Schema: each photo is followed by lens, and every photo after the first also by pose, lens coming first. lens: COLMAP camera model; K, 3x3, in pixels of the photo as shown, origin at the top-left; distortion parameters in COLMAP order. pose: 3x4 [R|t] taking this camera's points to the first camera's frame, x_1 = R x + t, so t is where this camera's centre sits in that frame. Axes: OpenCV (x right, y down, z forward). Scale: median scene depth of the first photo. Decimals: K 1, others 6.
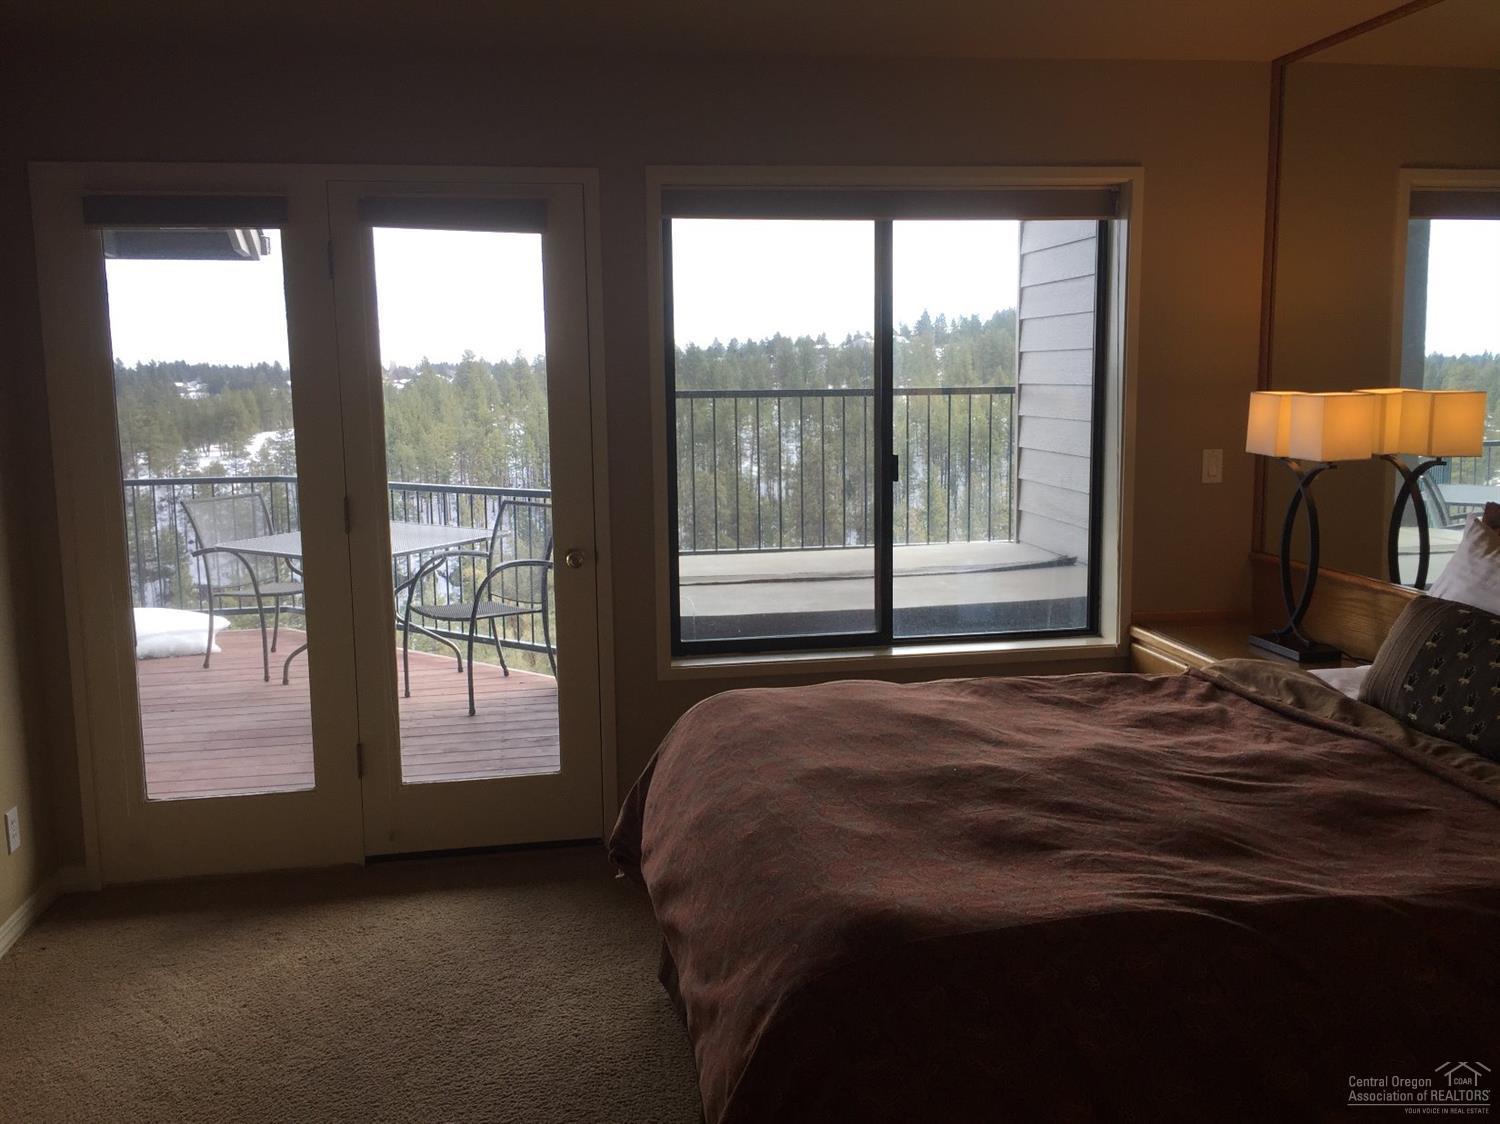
lens RADIAL K [[1268.9, 0, 716.7], [0, 1268.9, 538.7], [0, 0, 1]] dist [0.061252, -0.081514]
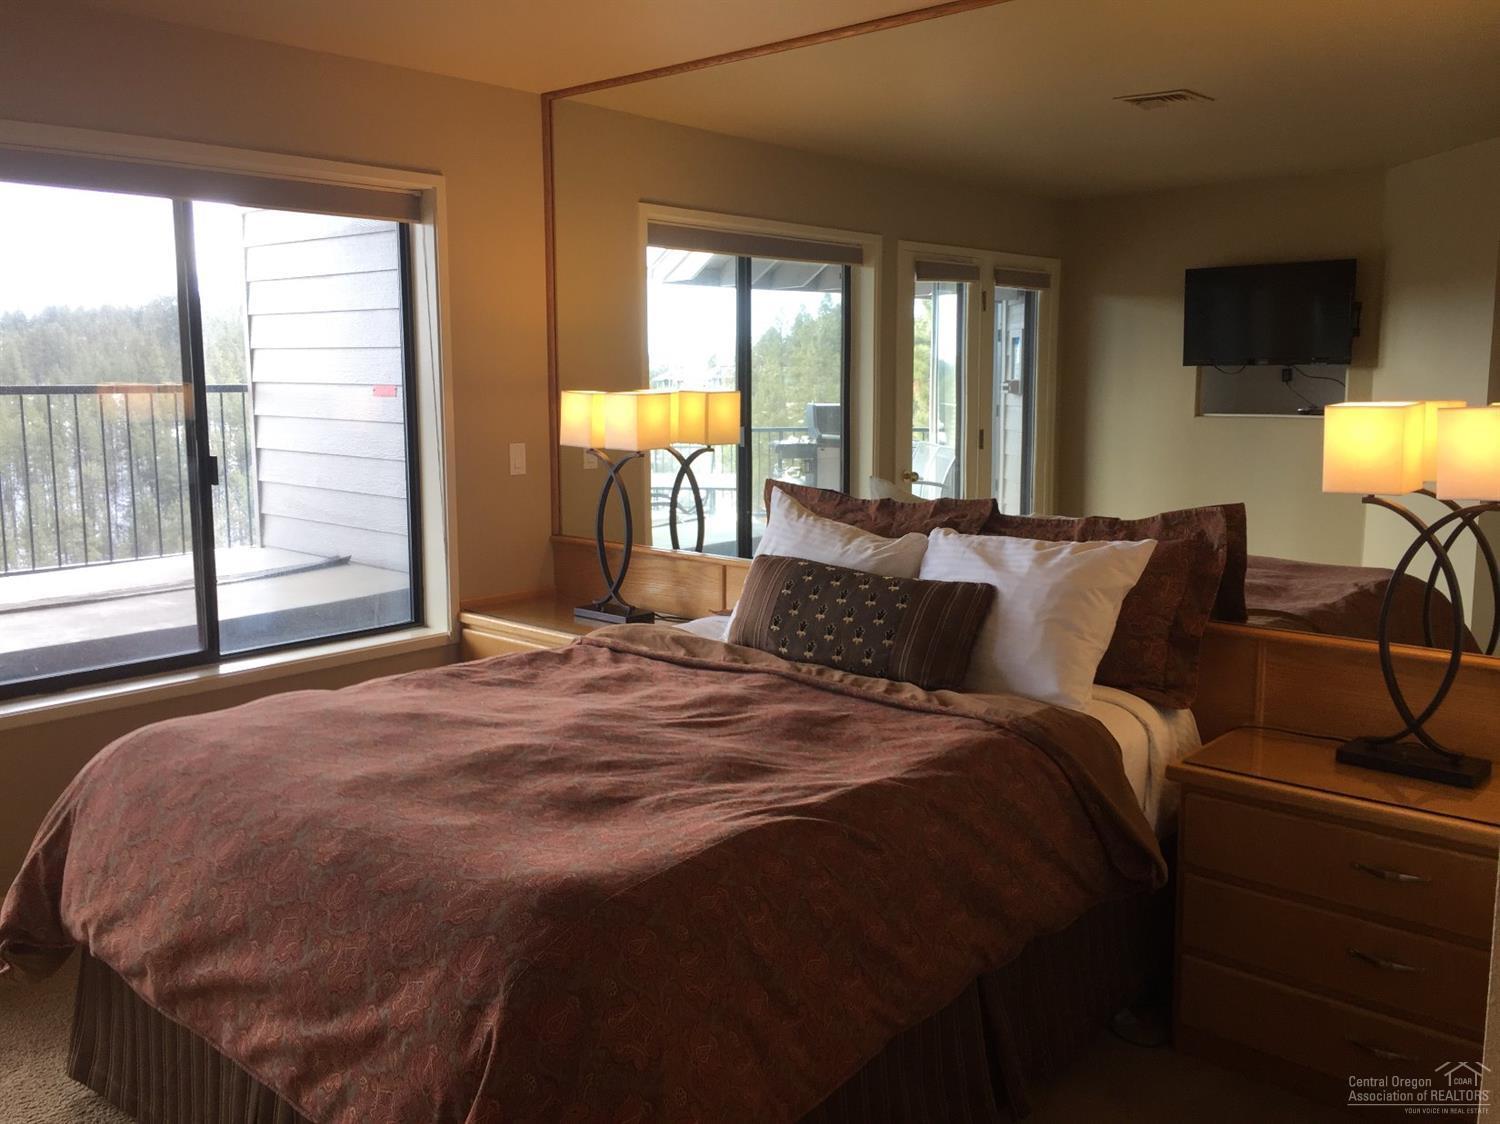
lens RADIAL K [[1268.9, 0, 756.7], [0, 1268.9, 533.0], [0, 0, 1]] dist [0.061252, -0.081514]
pose [[0.772001, -0.065660, 0.632221, -0.233278], [0.069439, 0.997409, 0.018794, 0.000064], [-0.631817, 0.029392, 0.774560, 0.052747]]
